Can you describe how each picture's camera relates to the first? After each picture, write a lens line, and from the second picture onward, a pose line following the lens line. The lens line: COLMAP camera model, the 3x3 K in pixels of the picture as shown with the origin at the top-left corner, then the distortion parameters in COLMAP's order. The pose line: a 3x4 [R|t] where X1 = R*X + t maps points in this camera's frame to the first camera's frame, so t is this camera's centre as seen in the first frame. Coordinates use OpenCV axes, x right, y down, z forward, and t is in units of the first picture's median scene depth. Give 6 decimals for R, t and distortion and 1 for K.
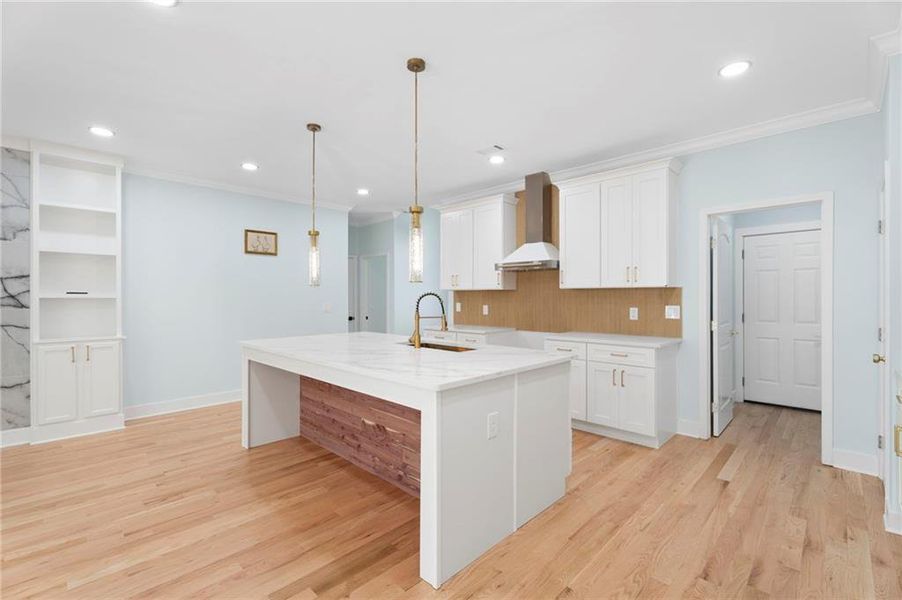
lens RADIAL K [[398.6, 0, 456.6], [0, 398.6, 298.3], [0, 0, 1]] dist [-0.001138, 0.000315]
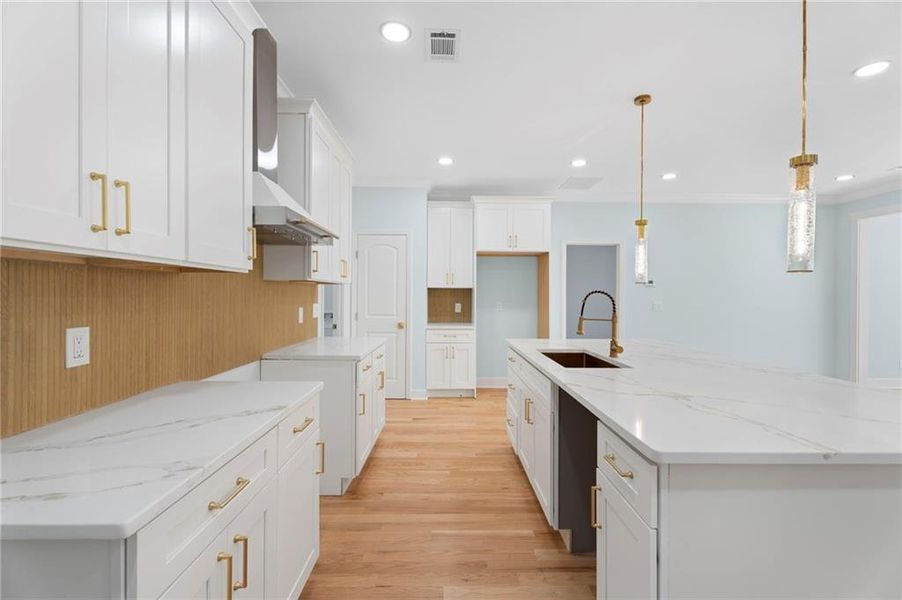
lens RADIAL K [[398.6, 0, 451.2], [0, 398.6, 296.6], [0, 0, 1]] dist [-0.001138, 0.000315]
pose [[-0.697243, -0.004348, 0.716821, -0.371767], [-0.001583, 0.999989, 0.004526, -0.003710], [-0.716833, 0.002021, -0.697242, 1.495516]]
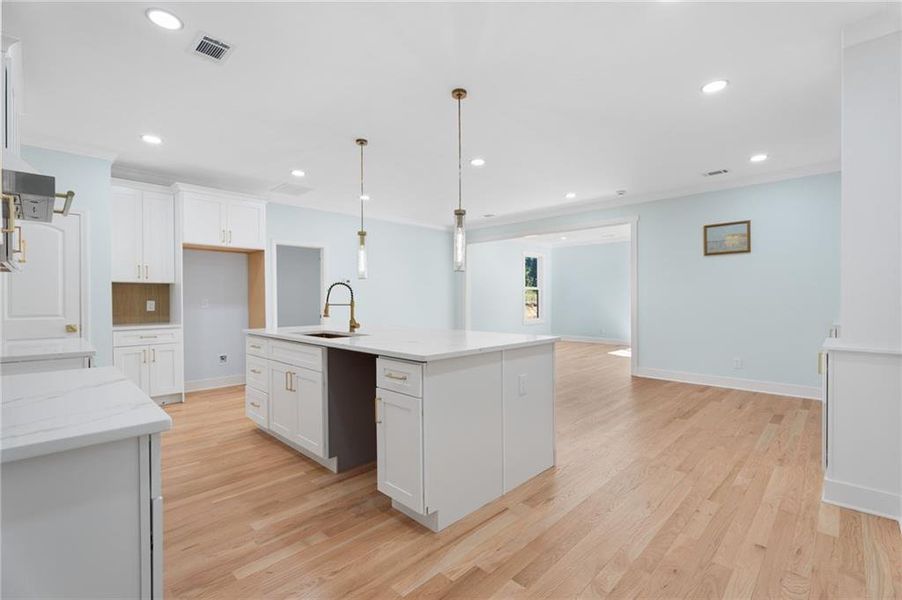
lens RADIAL K [[398.6, 0, 457.2], [0, 398.6, 300.4], [0, 0, 1]] dist [-0.001138, 0.000315]
pose [[-0.999960, 0.006726, 0.005886, -0.324914], [0.006777, 0.999940, 0.008653, 0.023457], [-0.005827, 0.008692, -0.999945, 1.738379]]
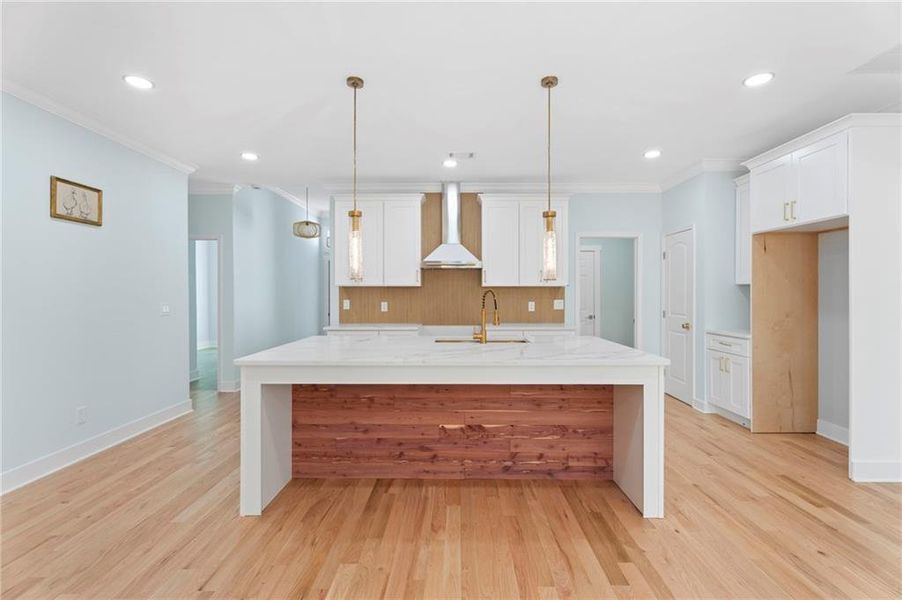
lens RADIAL K [[398.6, 0, 454.5], [0, 398.6, 294.0], [0, 0, 1]] dist [-0.001138, 0.000315]
pose [[0.728512, 0.000330, 0.685033, -0.702042], [0.001512, 0.999997, -0.002091, 0.000087], [-0.685032, 0.002559, 0.728509, 0.252342]]
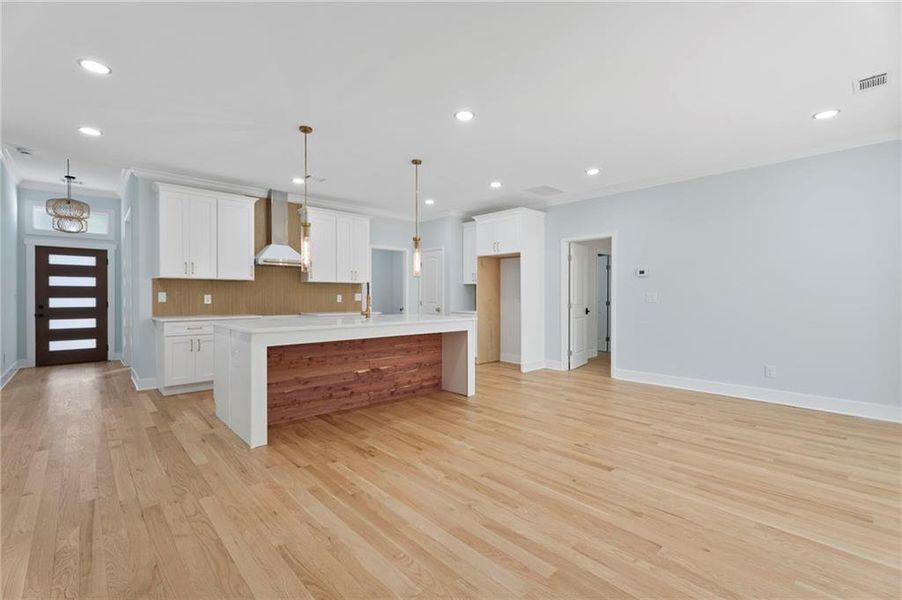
lens RADIAL K [[398.6, 0, 450.6], [0, 398.6, 291.5], [0, 0, 1]] dist [-0.001138, 0.000315]
pose [[0.061024, 0.015352, 0.998018, -1.328871], [0.002156, 0.999877, -0.015512, 0.039044], [-0.998134, 0.003099, 0.060983, 0.485974]]
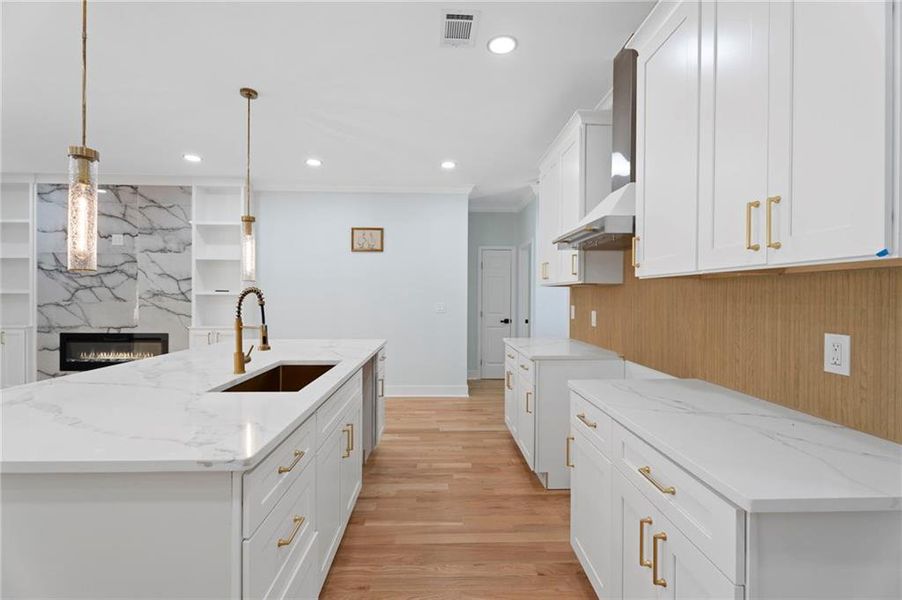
lens RADIAL K [[398.6, 0, 454.6], [0, 398.6, 298.4], [0, 0, 1]] dist [-0.001138, 0.000315]
pose [[0.719447, 0.010573, -0.694467, 0.498867], [-0.009381, 0.999941, 0.005505, -0.003812], [0.694484, 0.002554, 0.719503, 0.639951]]
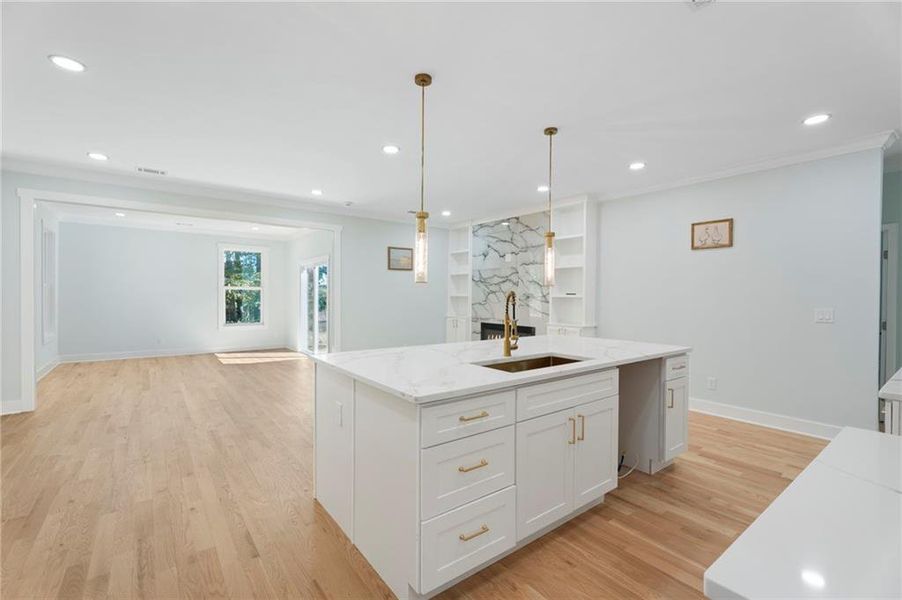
lens RADIAL K [[398.6, 0, 450.2], [0, 398.6, 297.8], [0, 0, 1]] dist [-0.001138, 0.000315]
pose [[-0.150985, 0.005436, -0.988521, 0.635494], [-0.011184, 0.999911, 0.007207, -0.005421], [0.988473, 0.012143, -0.150911, 0.830173]]
